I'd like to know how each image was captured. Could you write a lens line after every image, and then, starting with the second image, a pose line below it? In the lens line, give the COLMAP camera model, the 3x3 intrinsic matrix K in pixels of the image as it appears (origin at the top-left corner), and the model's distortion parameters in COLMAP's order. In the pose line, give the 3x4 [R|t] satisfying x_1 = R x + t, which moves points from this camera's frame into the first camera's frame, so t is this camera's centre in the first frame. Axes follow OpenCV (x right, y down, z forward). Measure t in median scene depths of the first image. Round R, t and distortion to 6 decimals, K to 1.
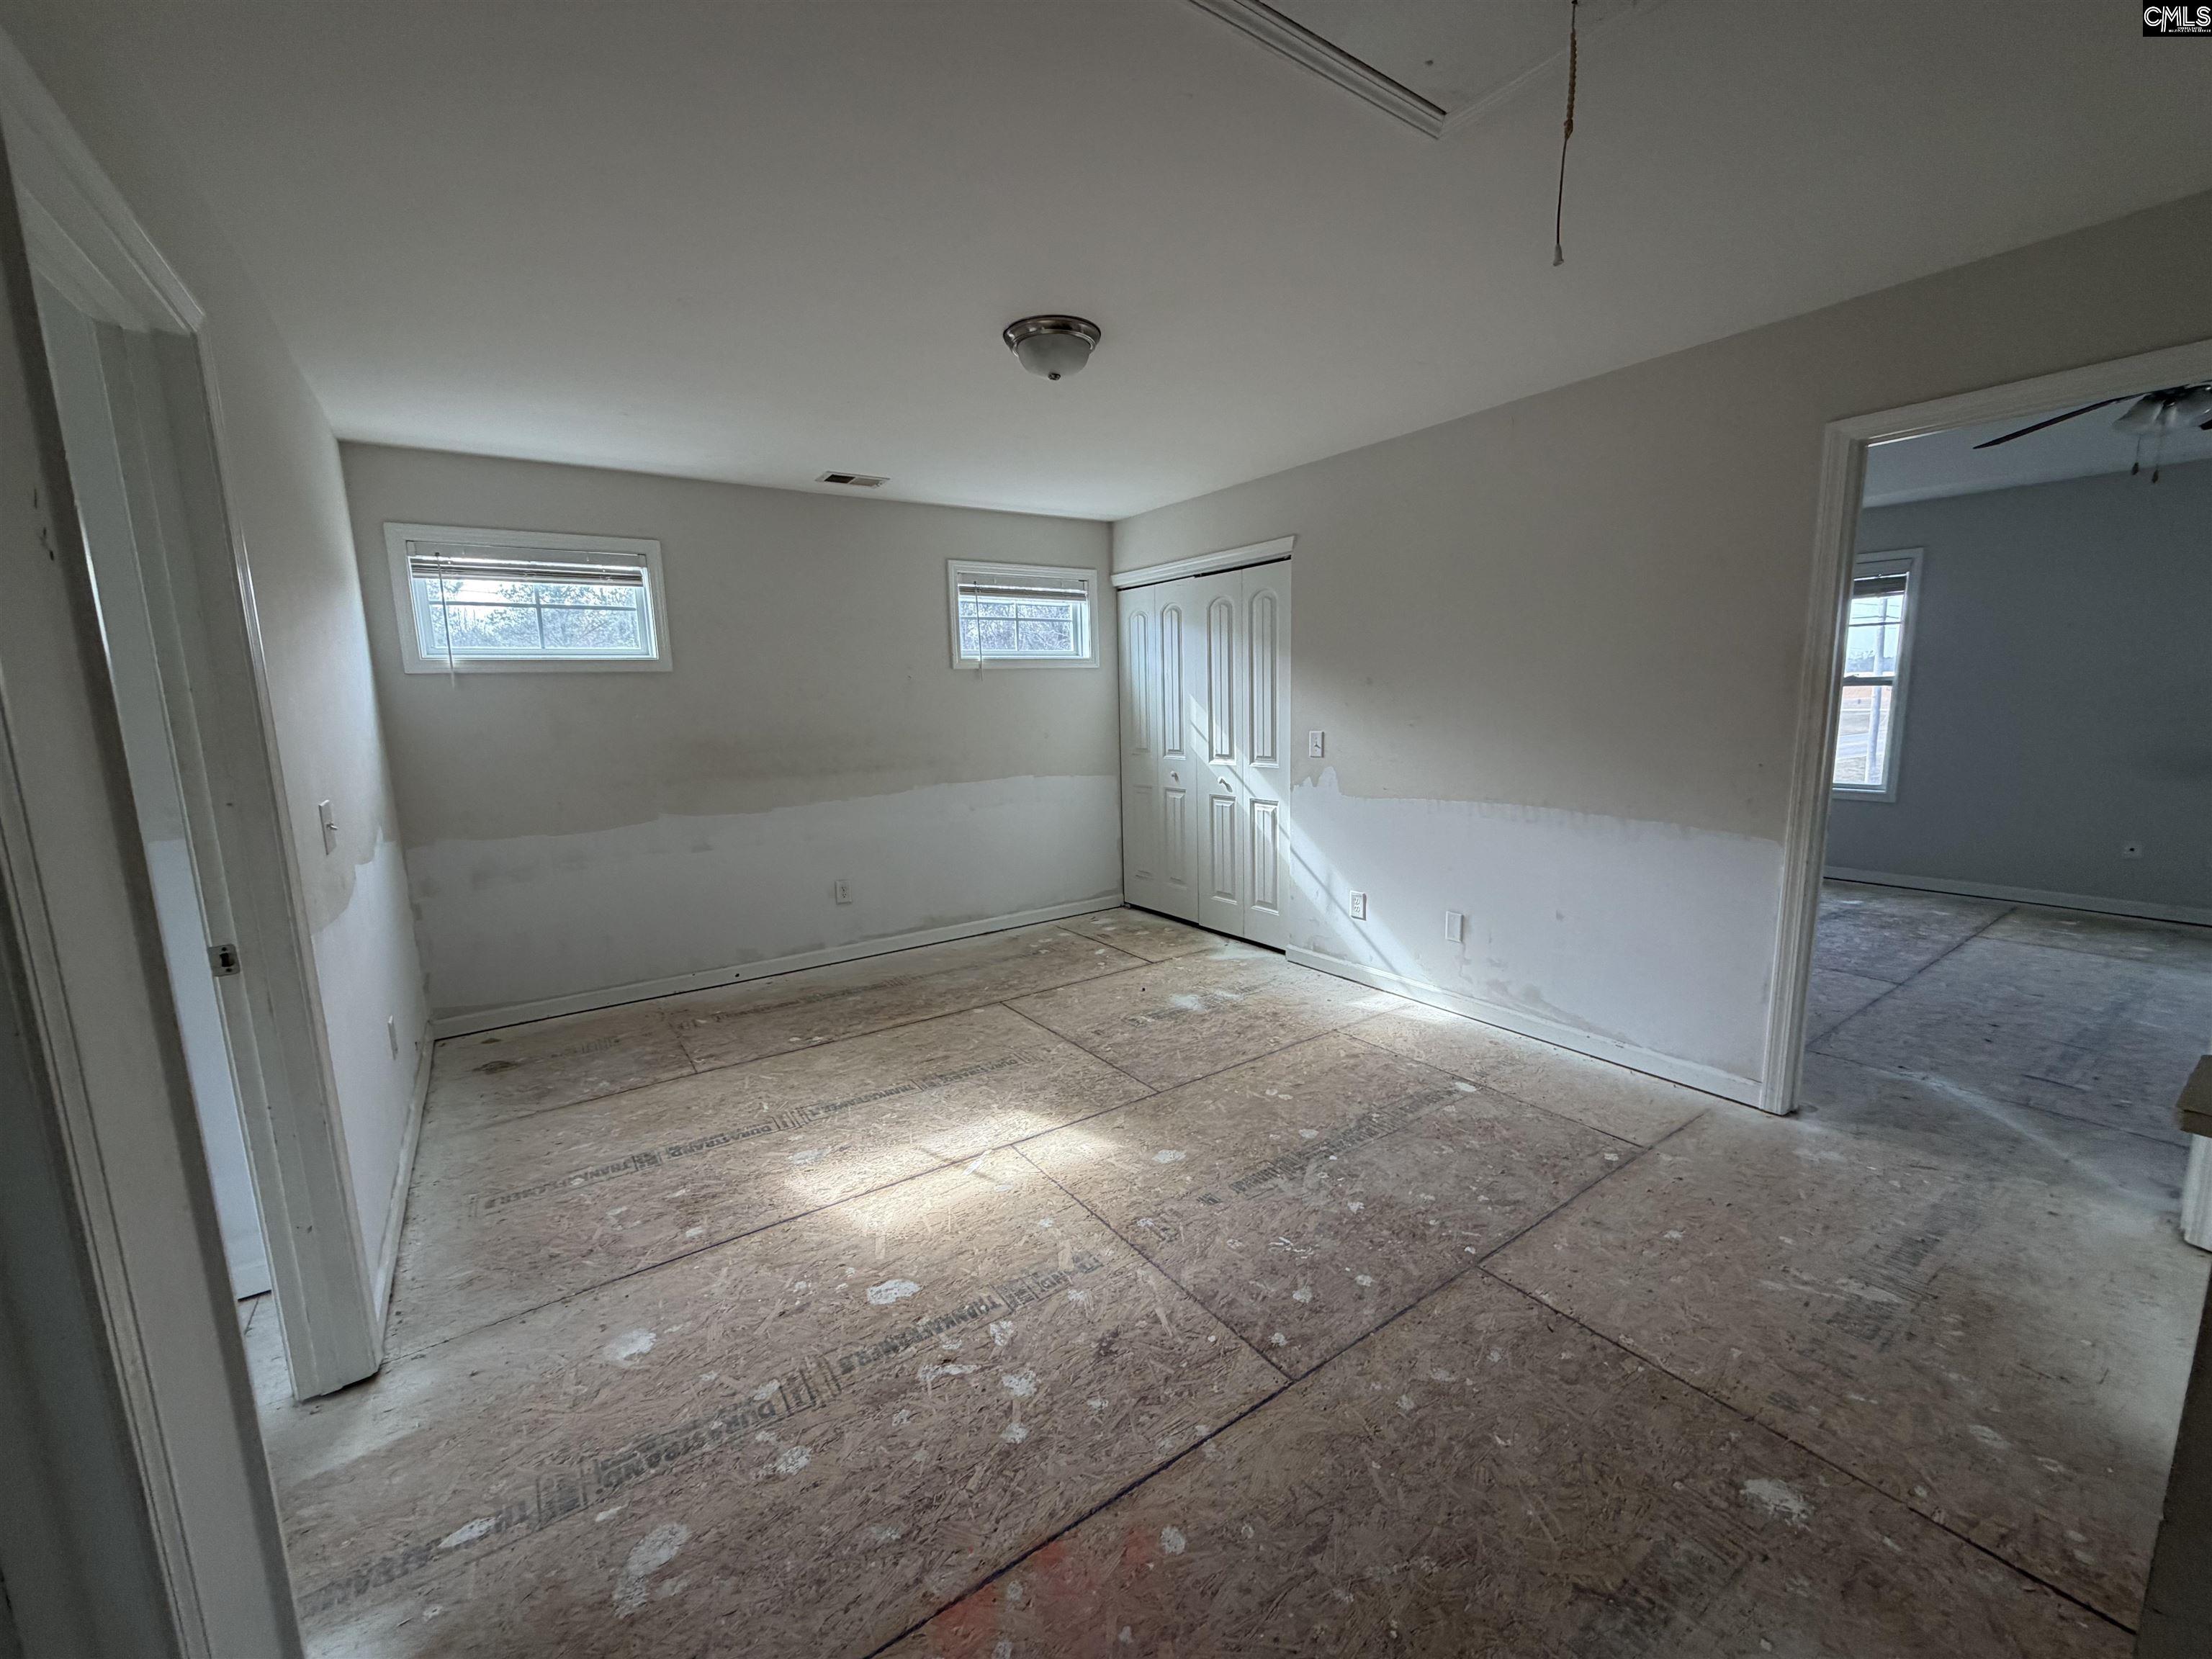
lens RADIAL K [[884.1, 0, 1108.9], [0, 884.1, 832.8], [0, 0, 1]] dist [-0.000497, -0.000700]
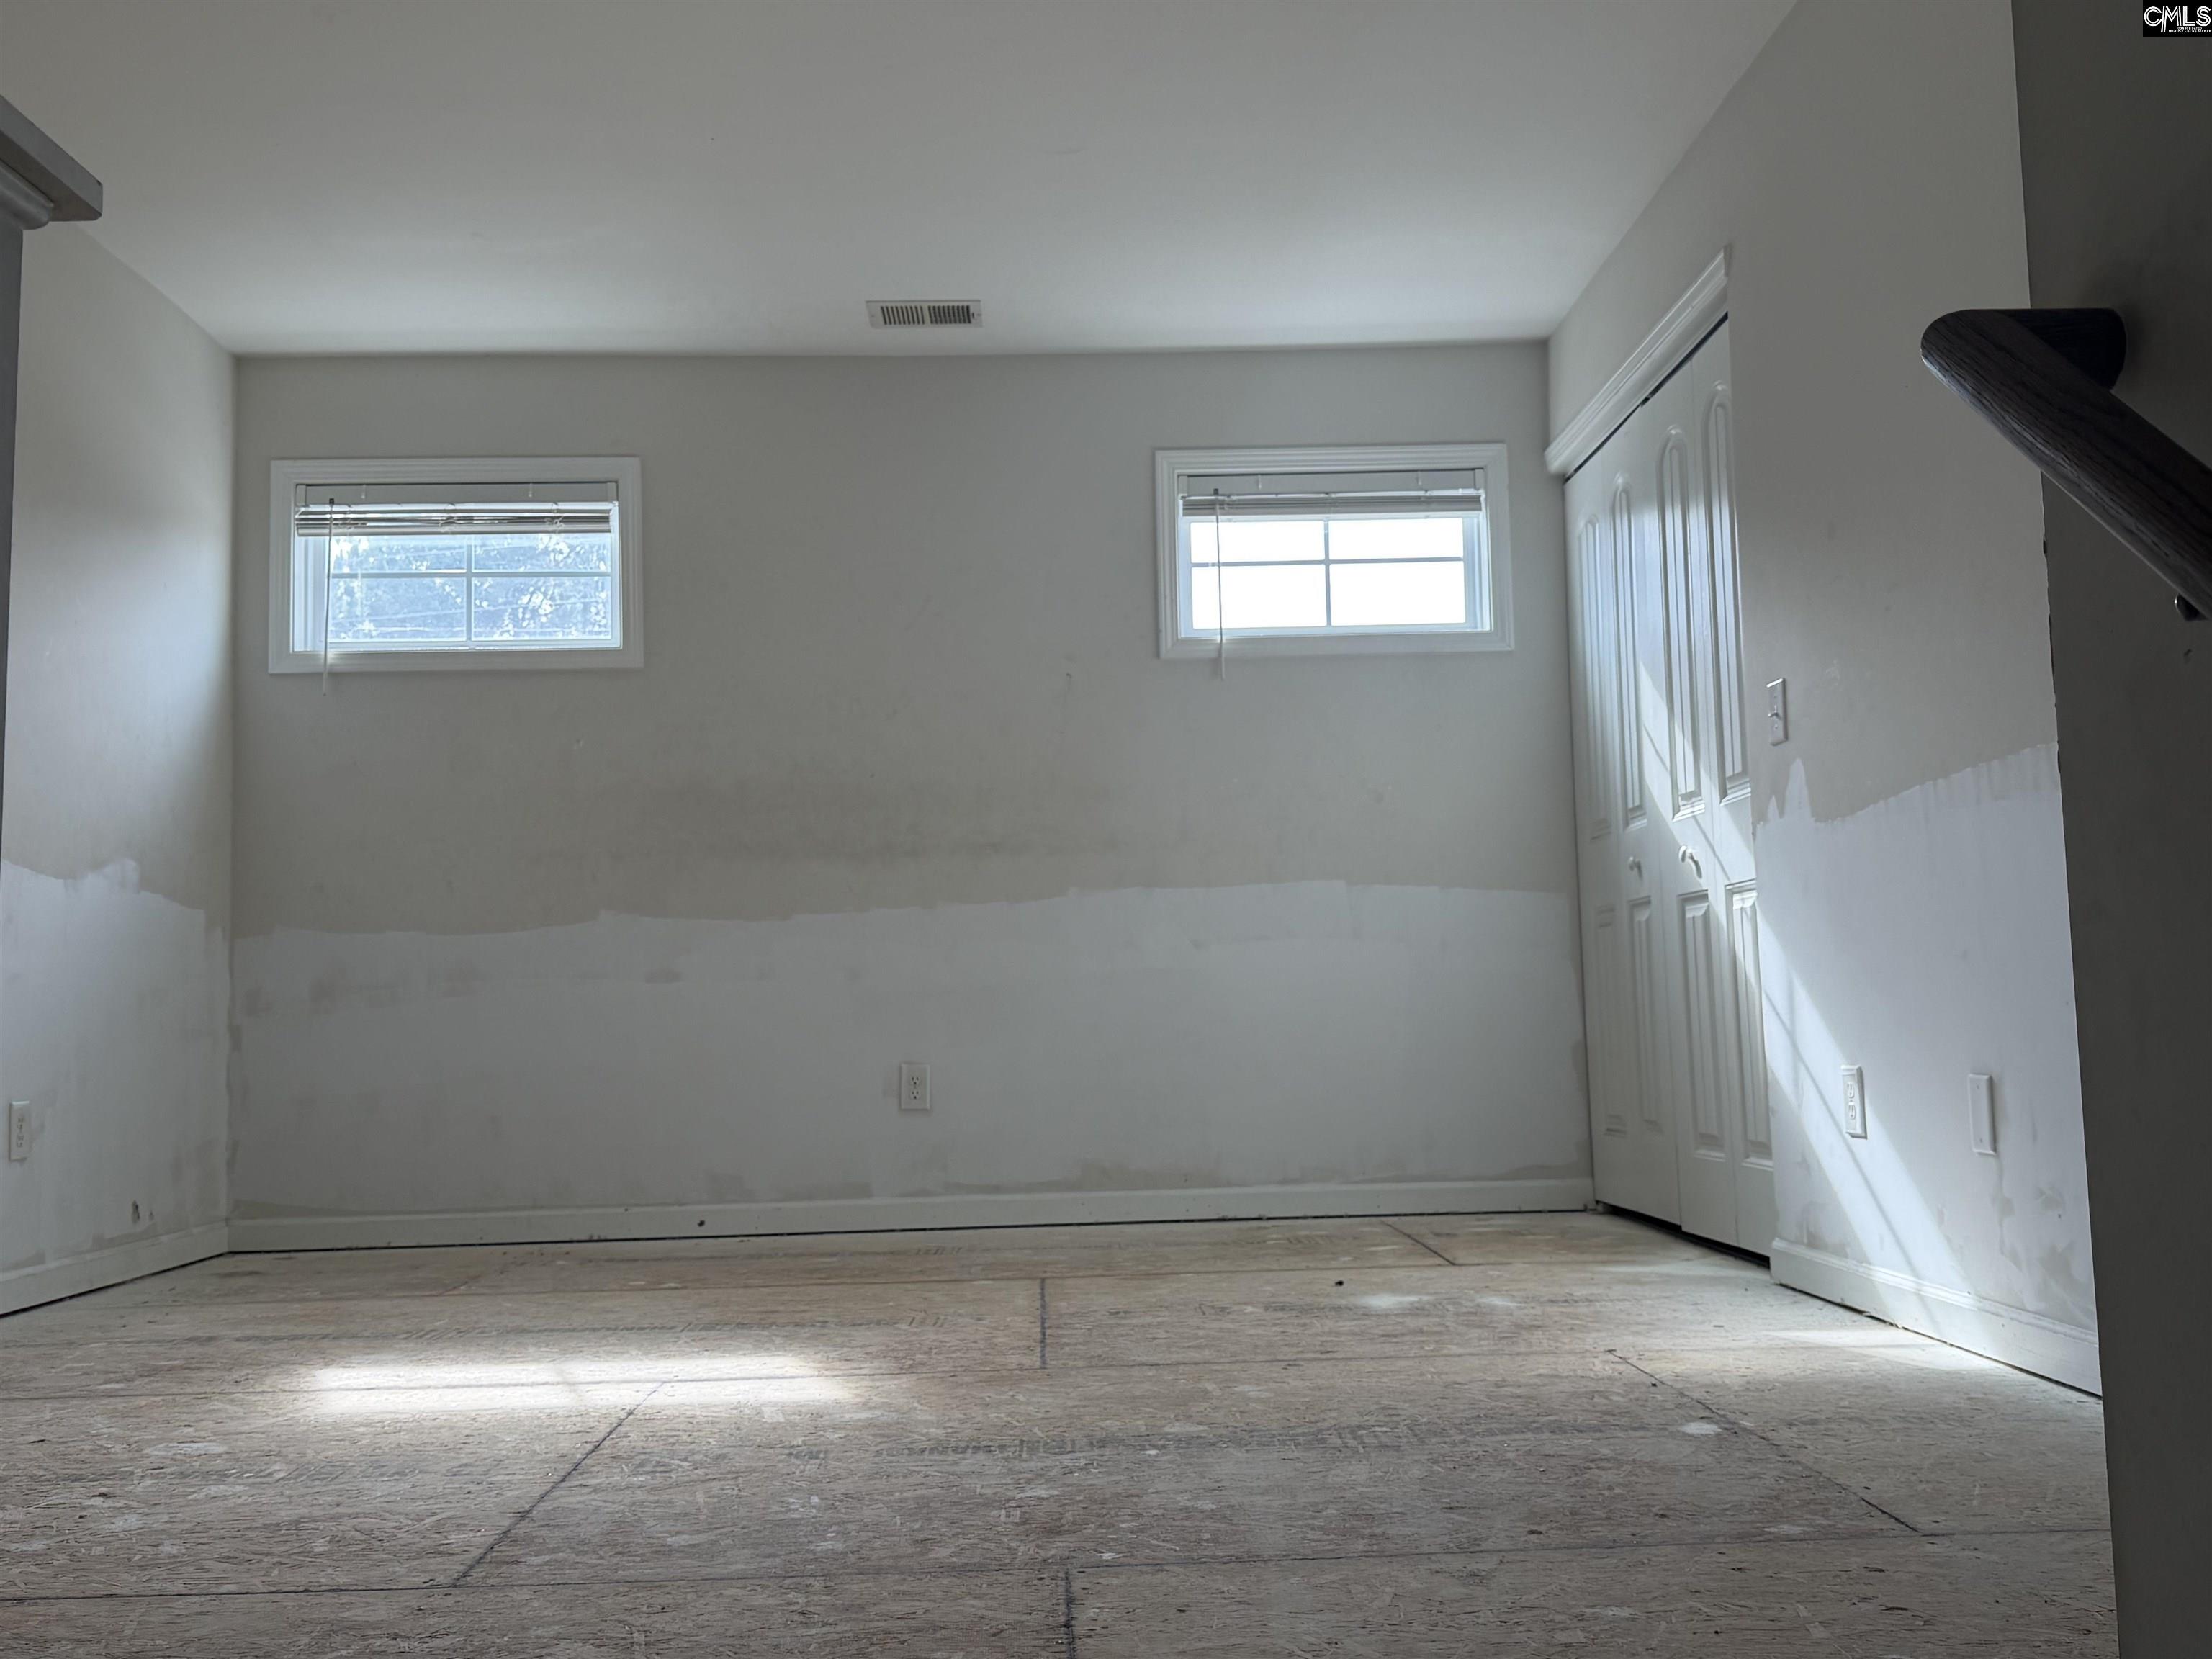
lens RADIAL K [[2050.9, 0, 1109.8], [0, 2050.9, 829.7], [0, 0, 1]] dist [0.088938, 0.000000]
pose [[0.838094, -0.044640, -0.543696, 0.451879], [-0.081089, 0.975380, -0.205079, 0.158305], [0.539465, 0.215964, 0.813841, 0.066057]]
